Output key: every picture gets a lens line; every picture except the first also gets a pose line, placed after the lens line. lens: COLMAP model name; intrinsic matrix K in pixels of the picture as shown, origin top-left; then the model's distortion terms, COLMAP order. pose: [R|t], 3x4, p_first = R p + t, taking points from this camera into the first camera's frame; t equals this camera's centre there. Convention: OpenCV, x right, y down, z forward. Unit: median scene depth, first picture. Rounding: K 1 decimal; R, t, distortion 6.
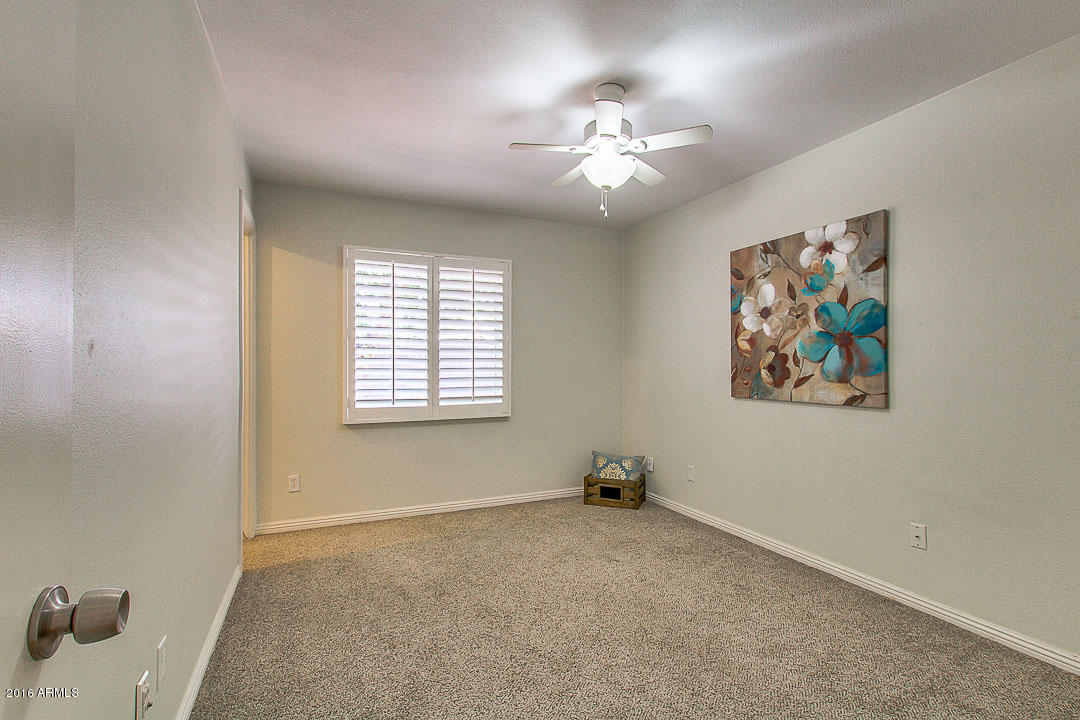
lens RADIAL K [[512.4, 0, 545.0], [0, 512.4, 360.0], [0, 0, 1]] dist [0.012601, -0.000963]
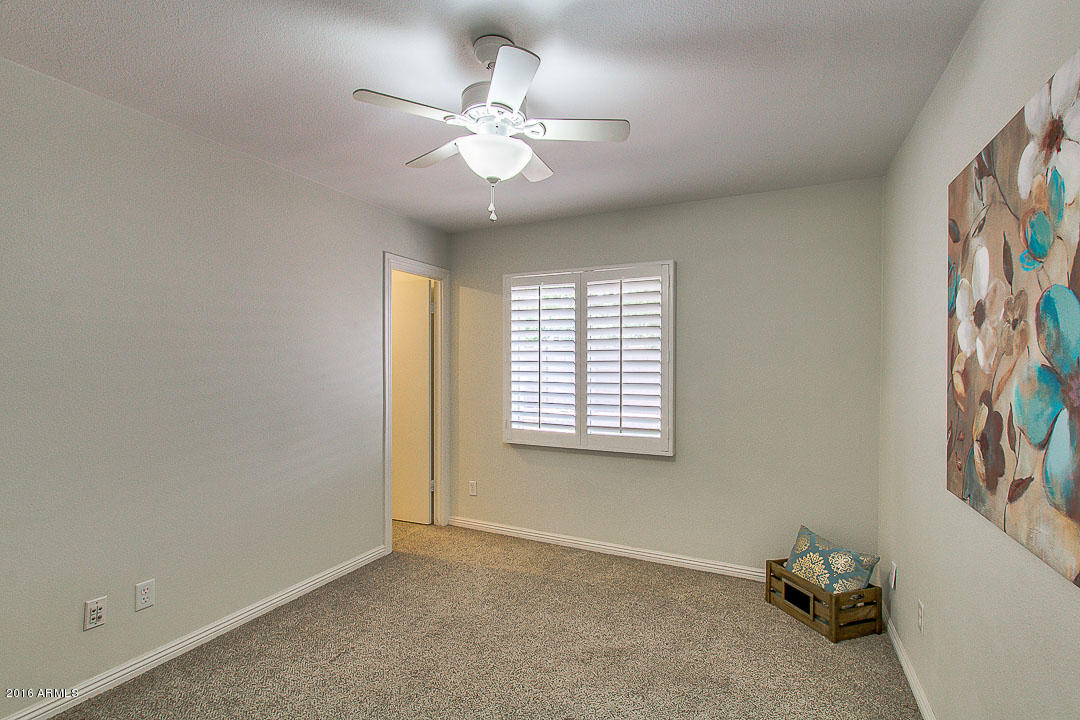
lens RADIAL K [[512.4, 0, 539.0], [0, 512.4, 362.3], [0, 0, 1]] dist [0.012601, -0.000963]
pose [[0.616582, 0.003946, -0.787281, 0.499118], [0.006599, 0.999926, 0.010180, -0.052993], [0.787263, -0.011472, 0.616510, 0.397834]]
